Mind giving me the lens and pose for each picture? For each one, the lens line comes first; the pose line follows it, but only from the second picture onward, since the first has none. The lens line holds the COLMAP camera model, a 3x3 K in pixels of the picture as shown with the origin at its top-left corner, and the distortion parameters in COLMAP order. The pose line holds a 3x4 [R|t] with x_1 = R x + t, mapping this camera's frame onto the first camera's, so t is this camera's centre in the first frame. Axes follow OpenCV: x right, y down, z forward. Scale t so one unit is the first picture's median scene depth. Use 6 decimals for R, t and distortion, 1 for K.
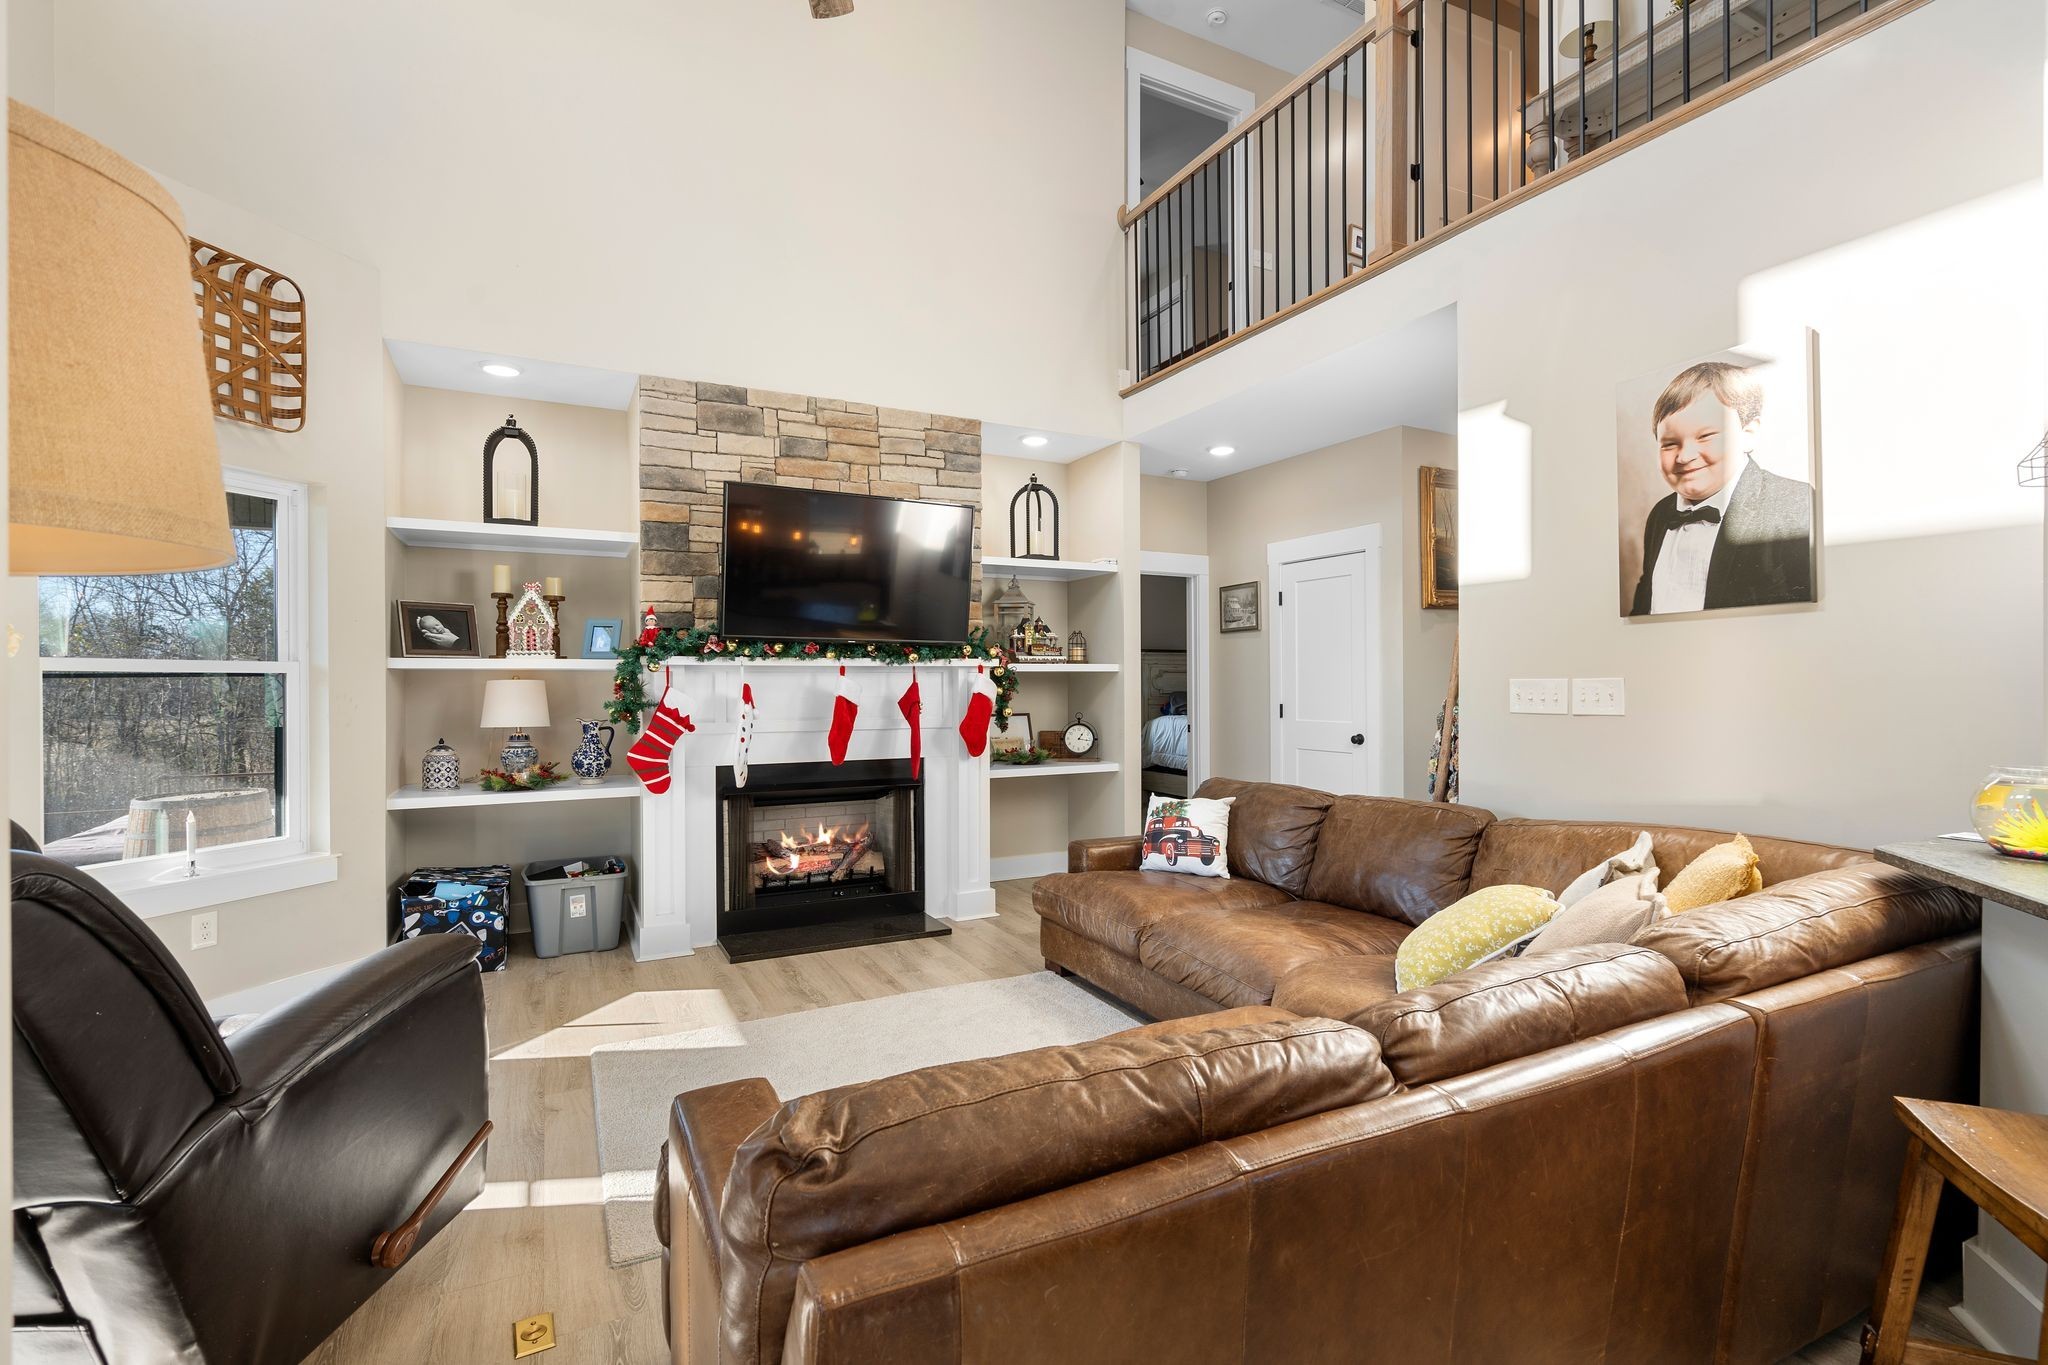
lens RADIAL K [[939.0, 0, 1024.0], [0, 939.0, 682.5], [0, 0, 1]] dist [0.002624, 0.000974]
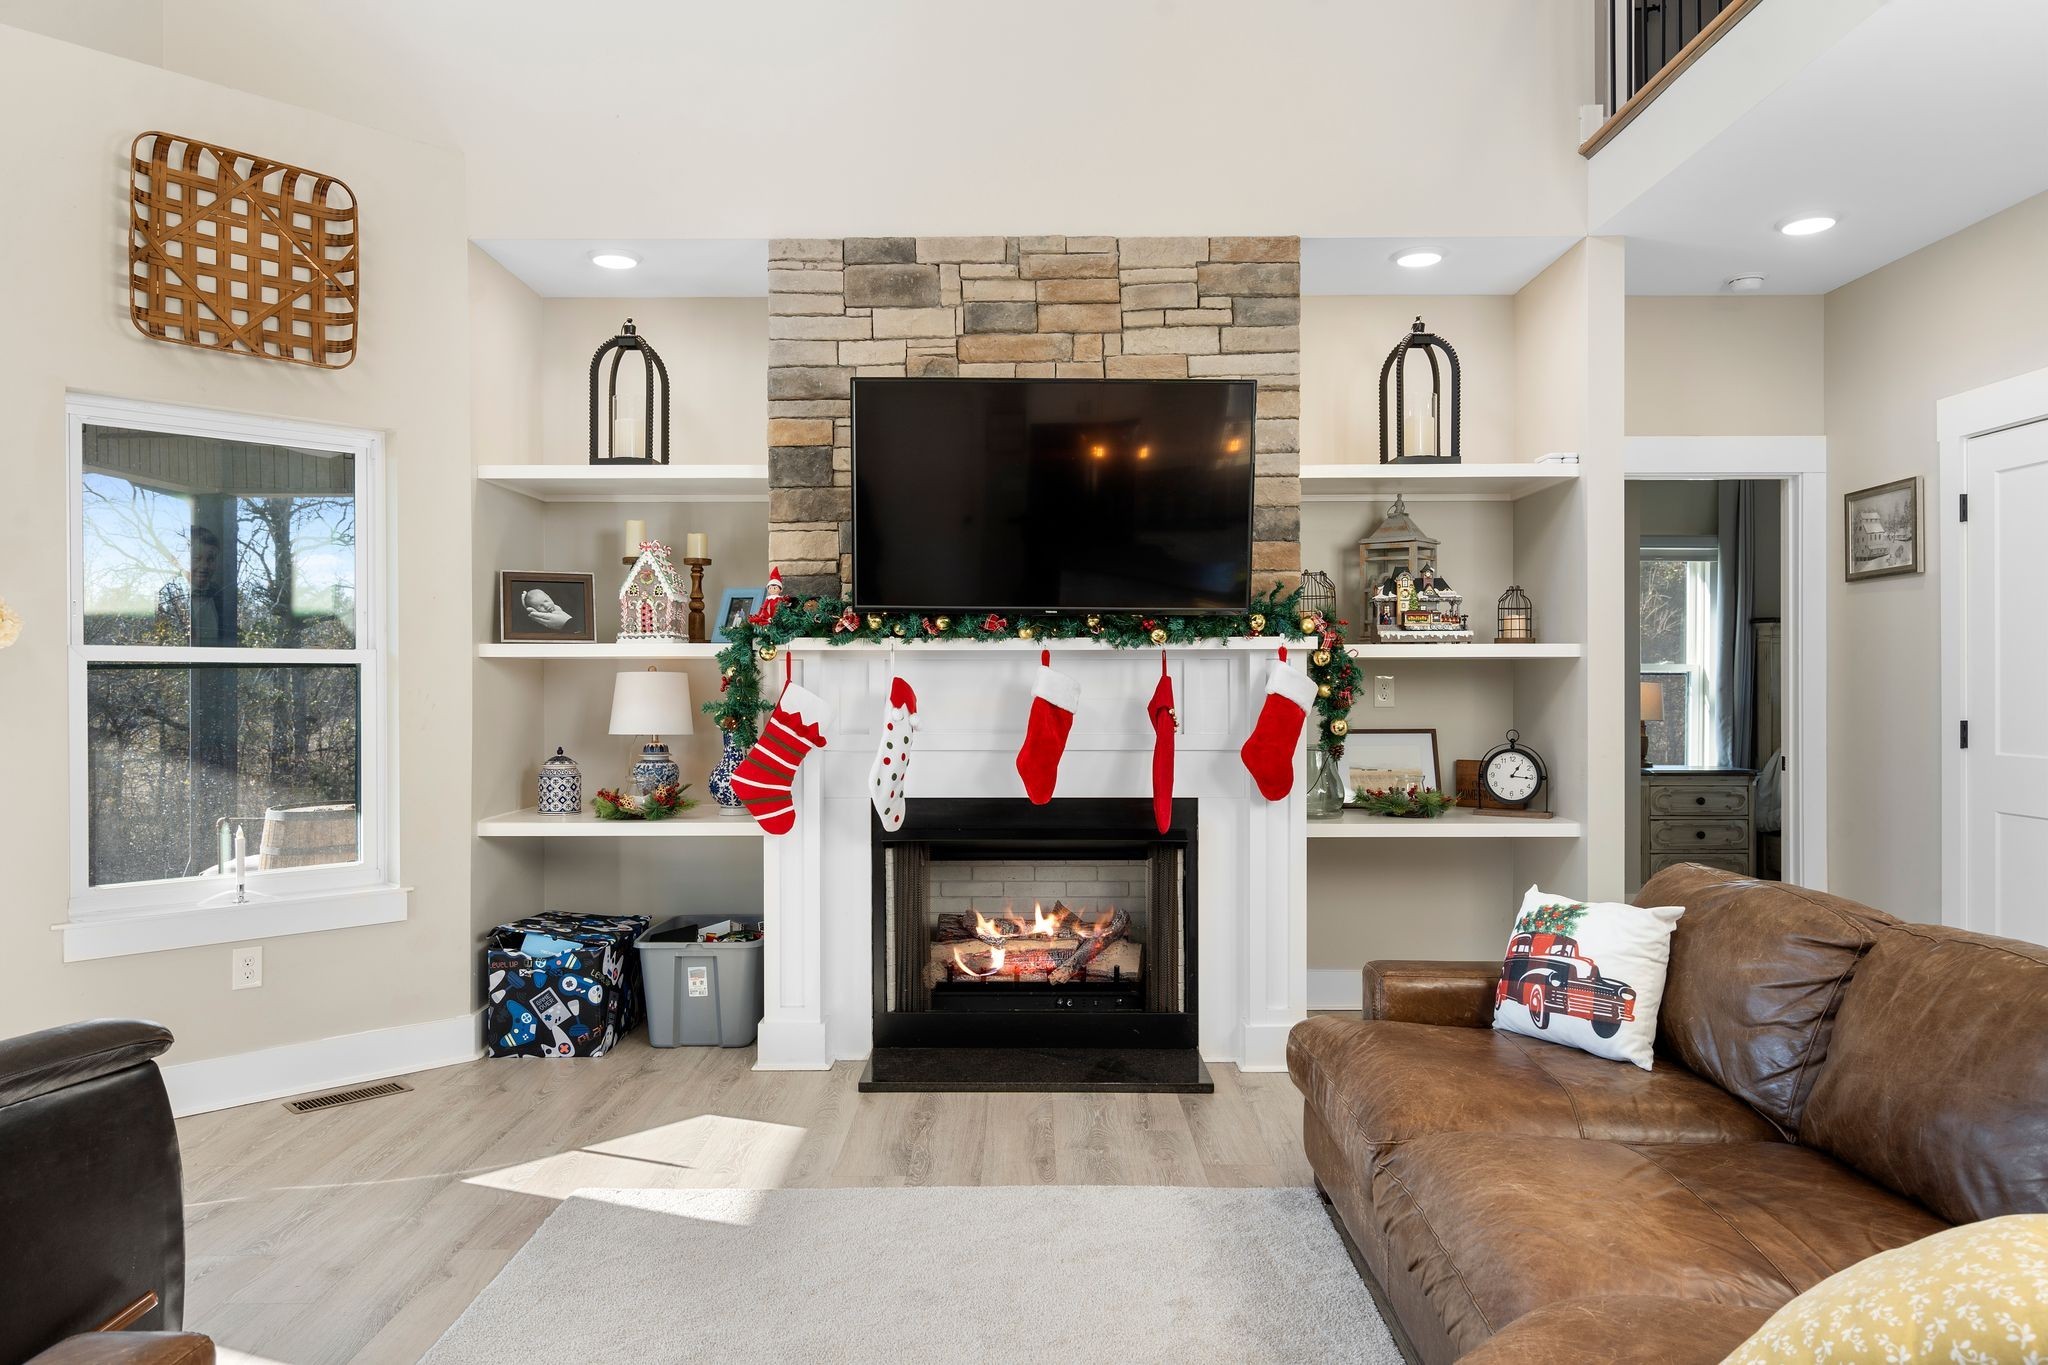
lens RADIAL K [[1342.5, 0, 1024.0], [0, 1342.5, 682.5], [0, 0, 1]] dist [0.007450, 0.004343]
pose [[0.885798, 0.003909, -0.464054, 0.228620], [-0.001464, 0.999983, 0.005628, -0.000784], [0.464069, -0.004306, 0.885789, 0.189832]]
